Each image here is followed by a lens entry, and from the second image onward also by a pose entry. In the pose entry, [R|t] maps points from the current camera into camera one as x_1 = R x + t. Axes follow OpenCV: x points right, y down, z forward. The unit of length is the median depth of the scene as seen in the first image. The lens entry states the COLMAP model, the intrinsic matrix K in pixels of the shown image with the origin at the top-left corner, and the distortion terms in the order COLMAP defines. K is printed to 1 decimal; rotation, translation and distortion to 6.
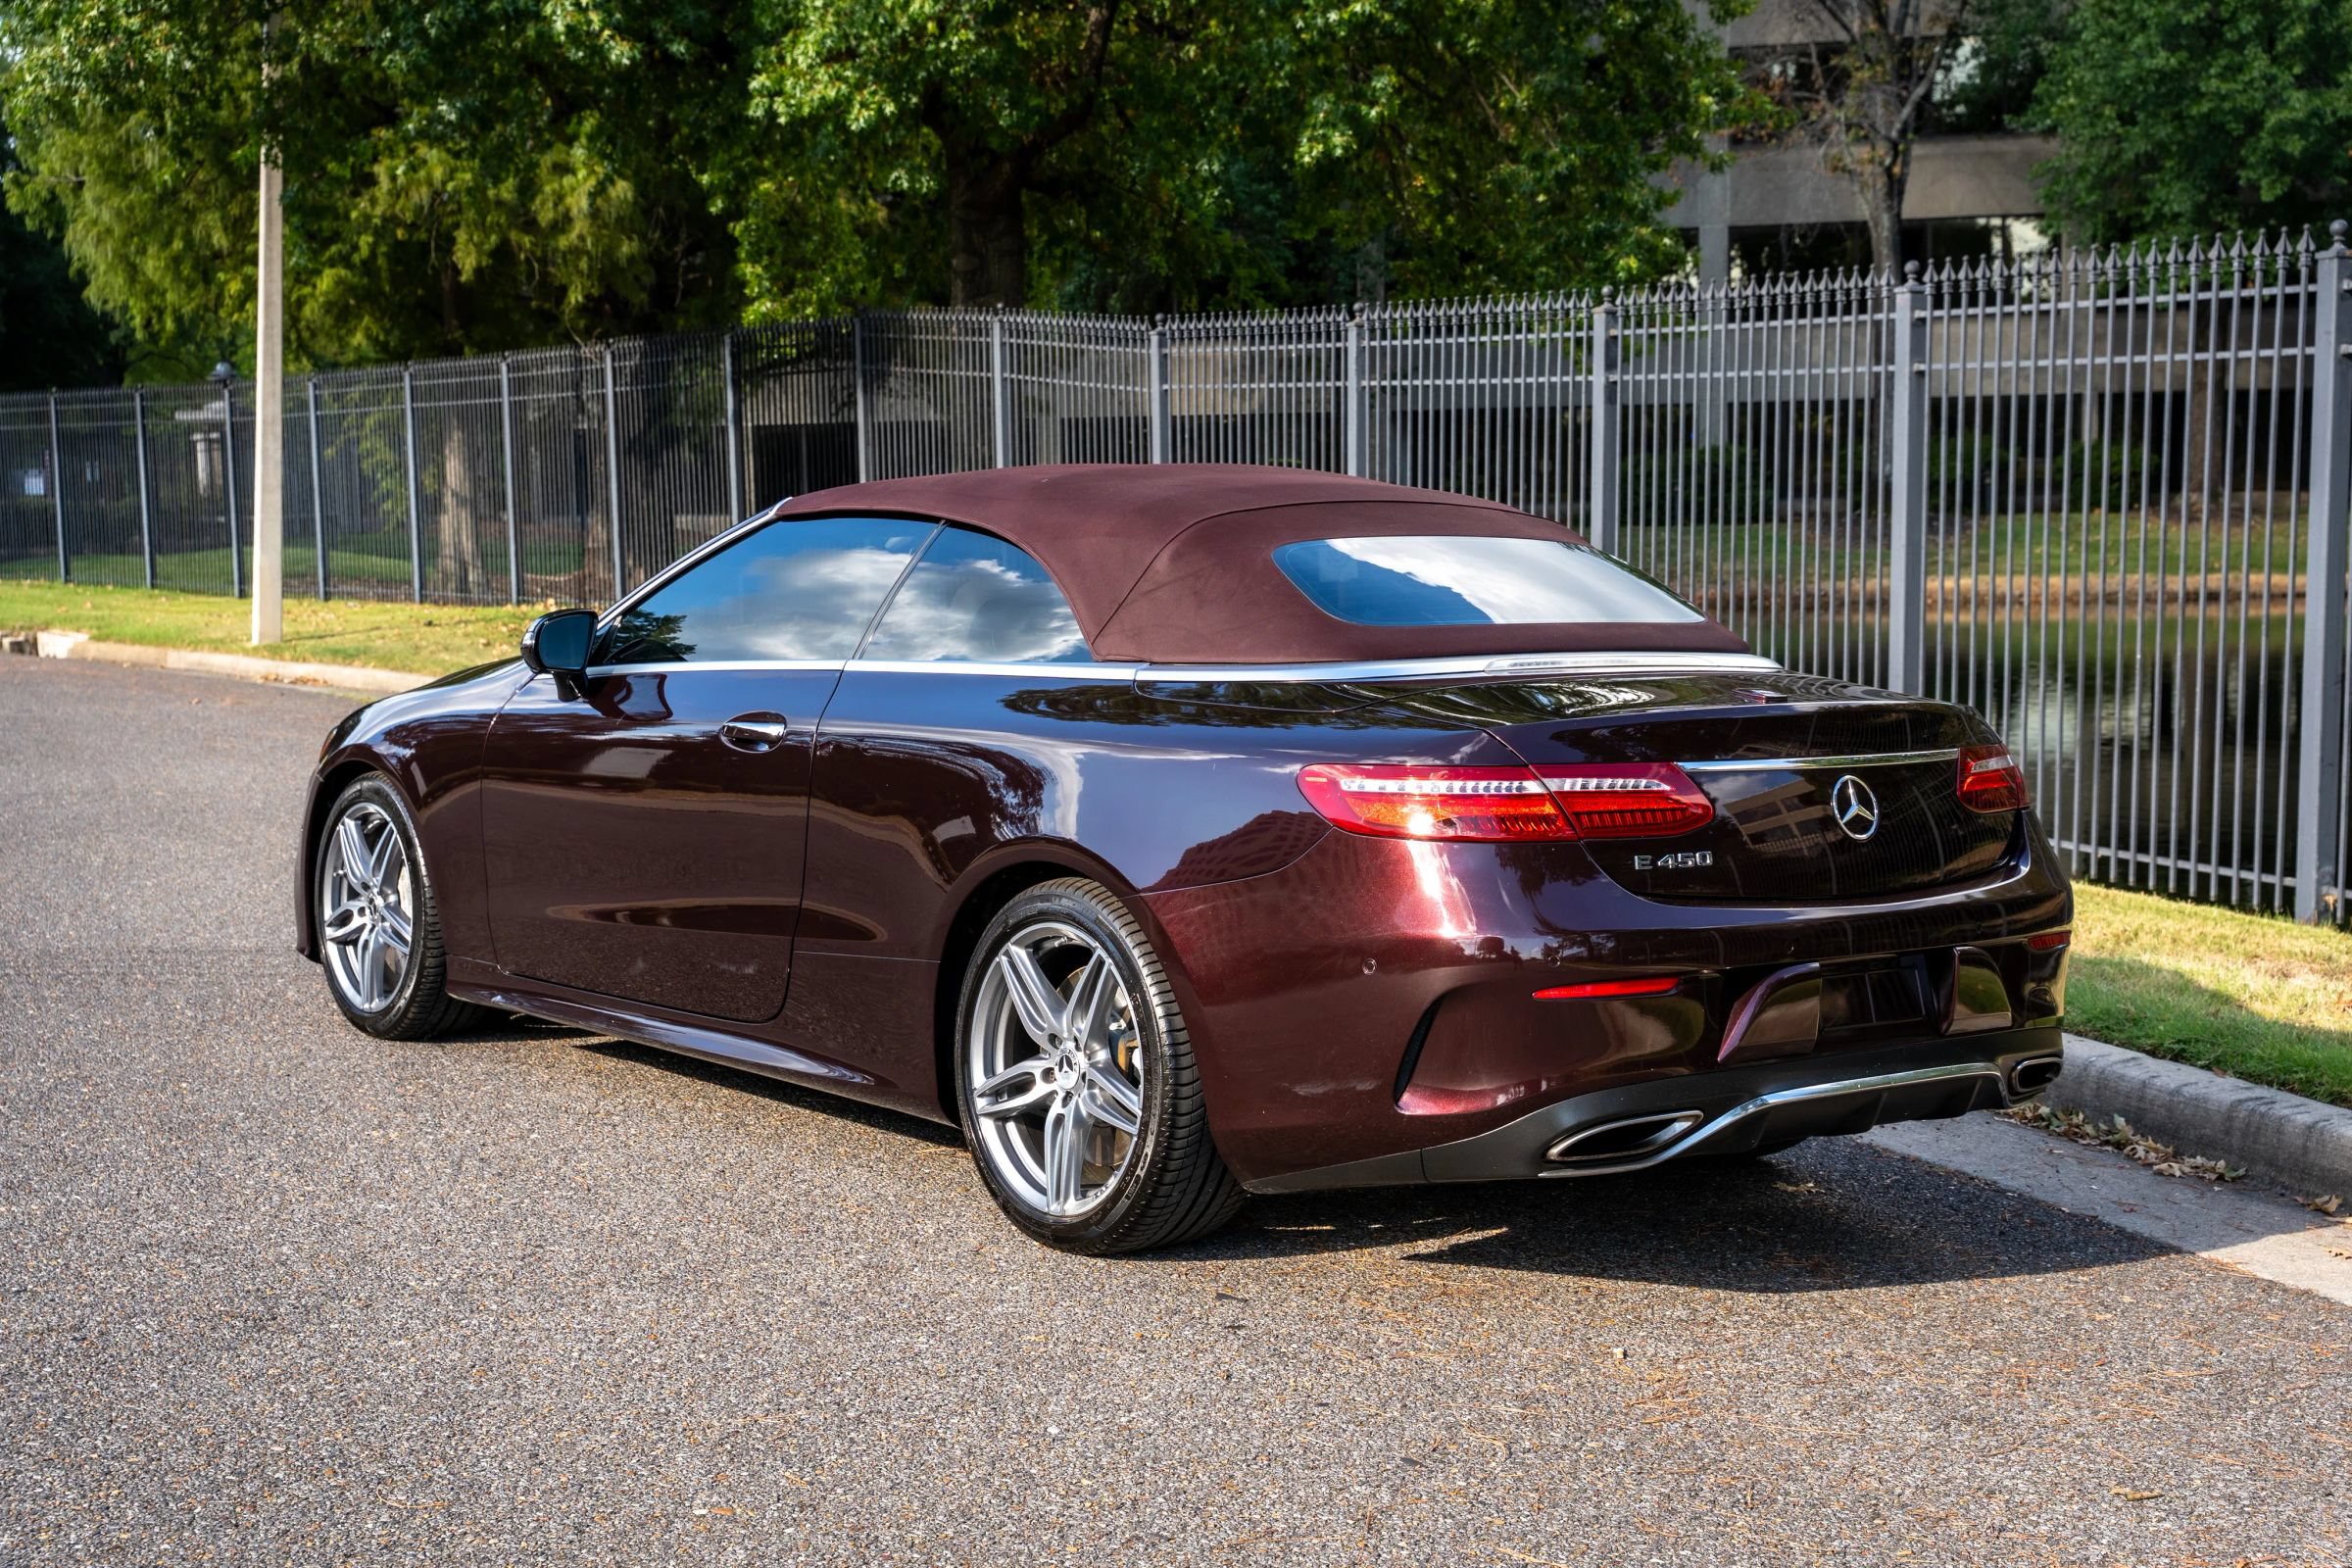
lens RADIAL K [[3055.1, 0, 1092.6], [0, 3055.1, 792.6], [0, 0, 1]] dist [-0.014438, 0.245941]
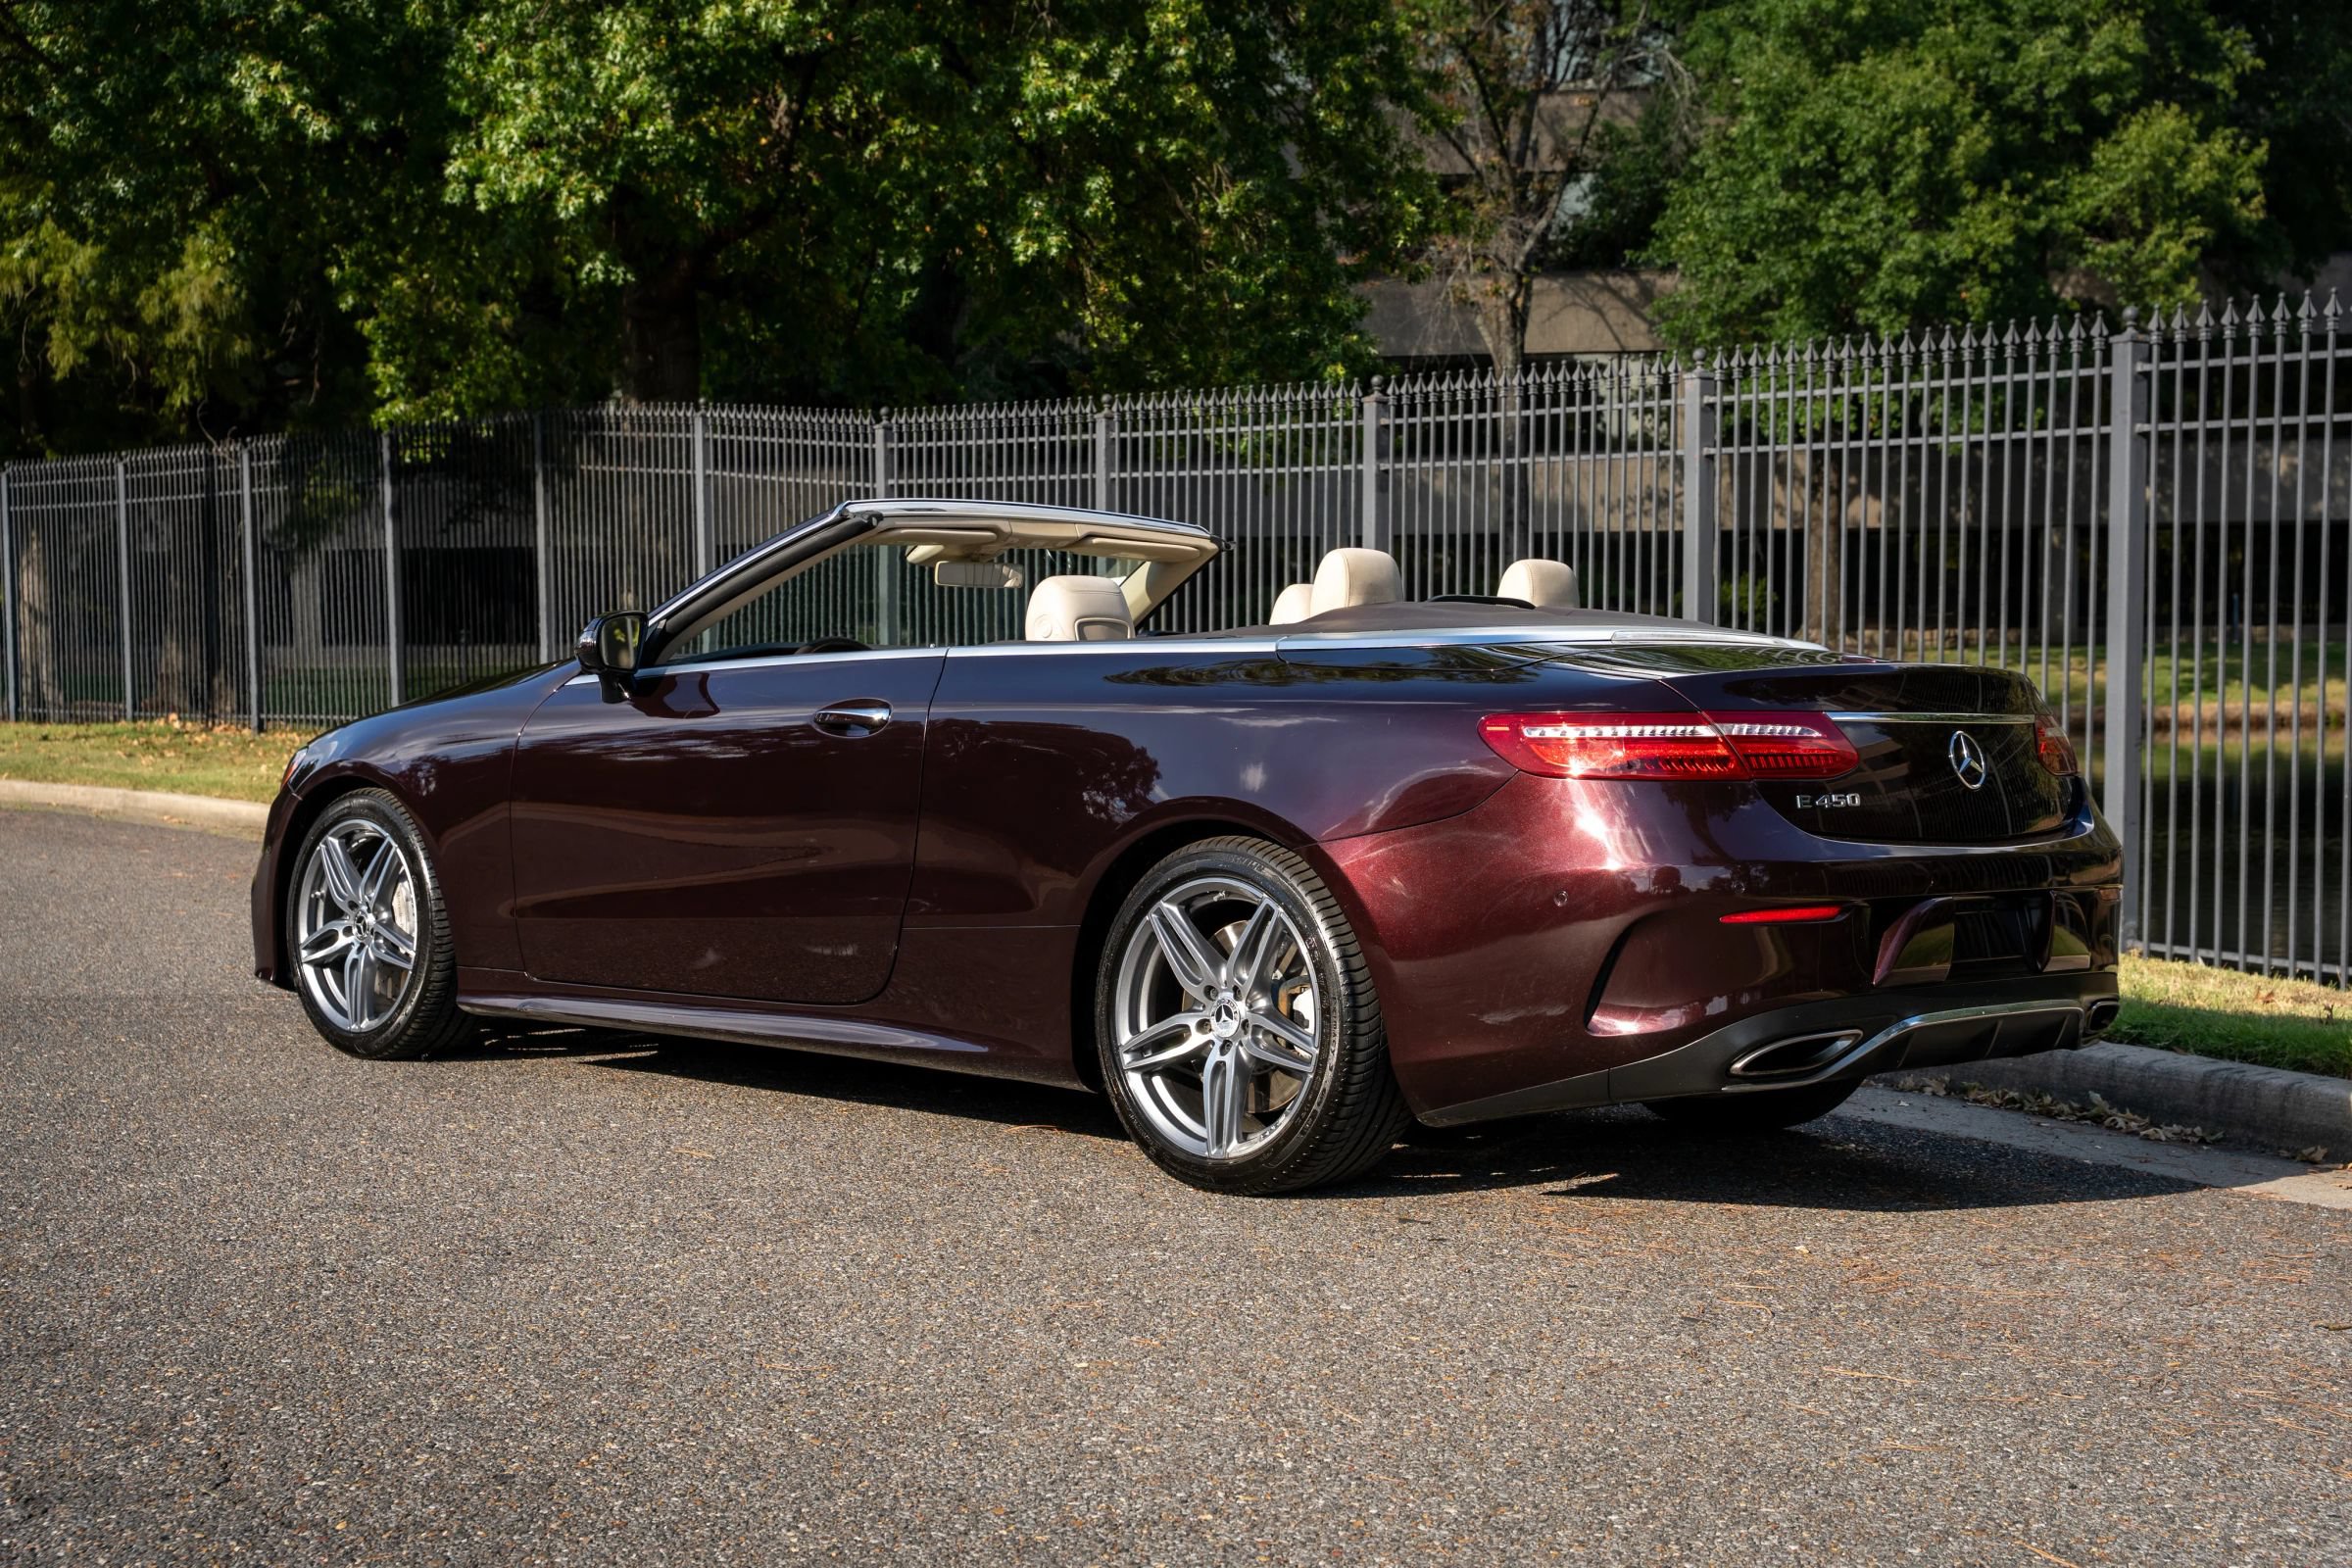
lens RADIAL K [[3204.5, 0, 1102.5], [0, 3204.5, 787.4], [0, 0, 1]] dist [0.009886, 0.124383]
pose [[0.990914, 0.000443, 0.134497, -0.062459], [0.006187, 0.998786, -0.048877, 0.020468], [-0.134355, 0.049265, 0.989708, -0.026785]]
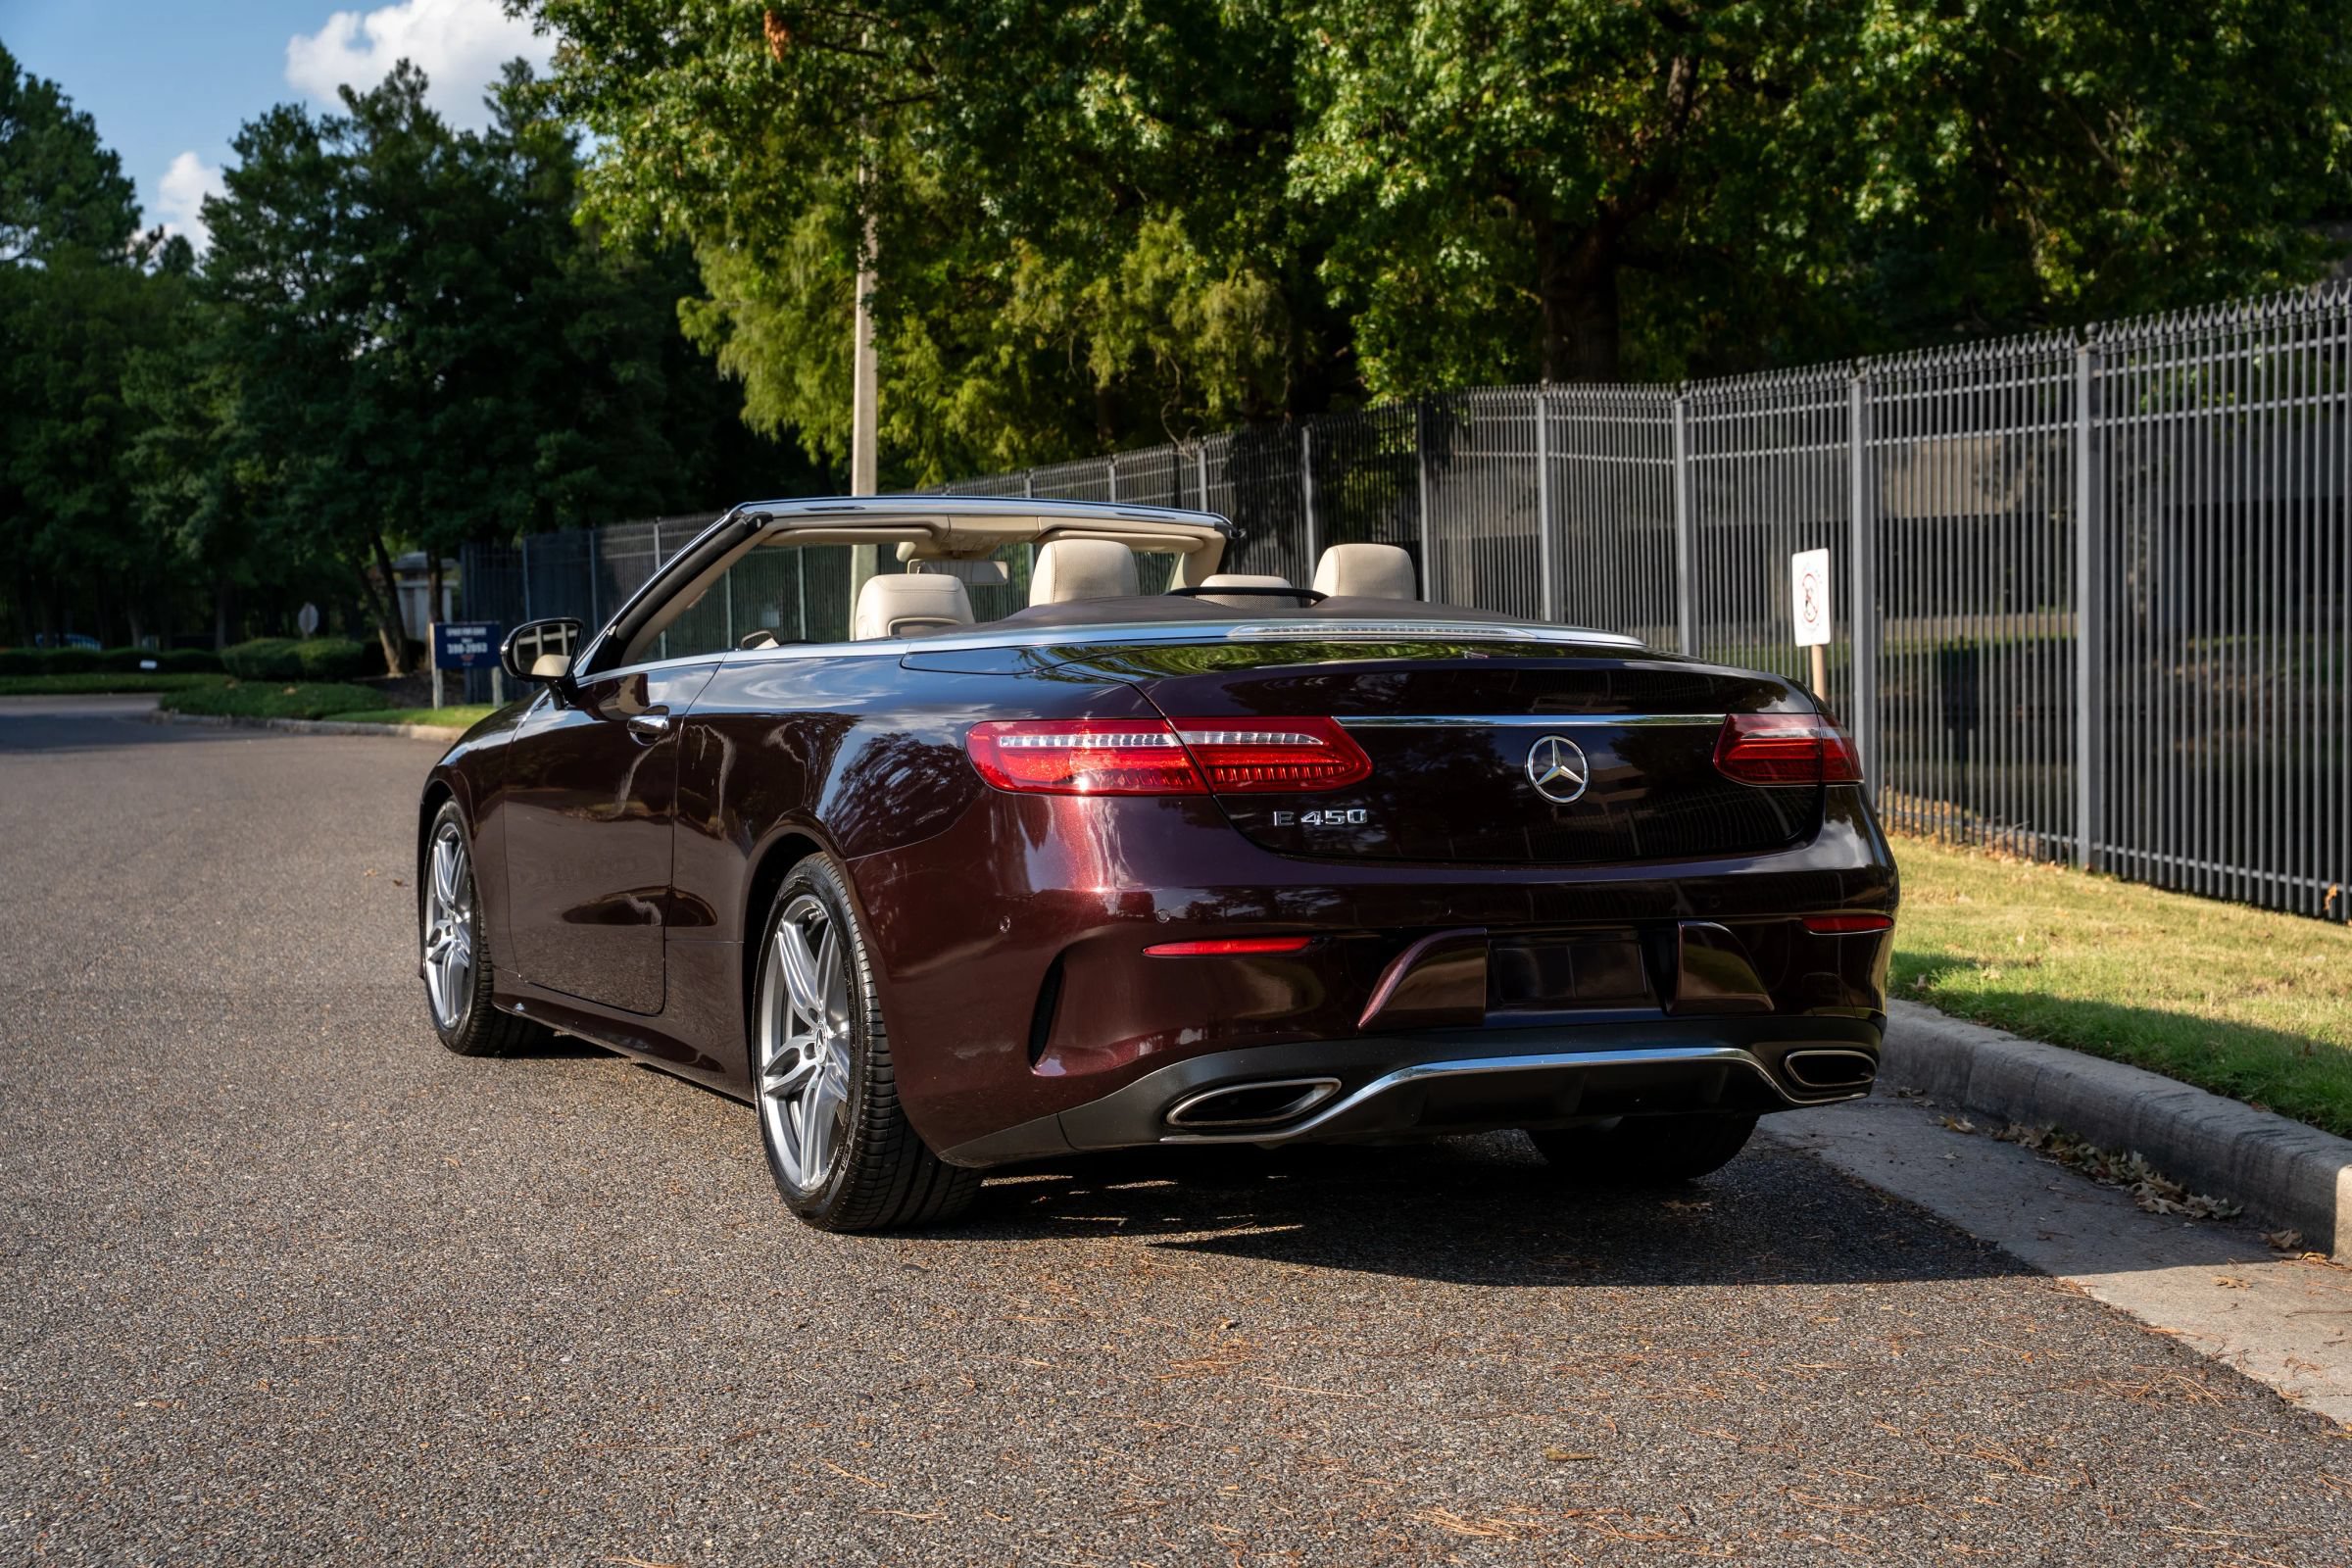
lens RADIAL K [[3204.5, 0, 1102.5], [0, 3204.5, 787.4], [0, 0, 1]] dist [0.009886, 0.124383]
pose [[0.972574, -0.002184, -0.232583, 0.102135], [-0.007930, 0.999063, -0.042543, 0.016069], [0.232458, 0.043221, 0.971646, 0.001275]]
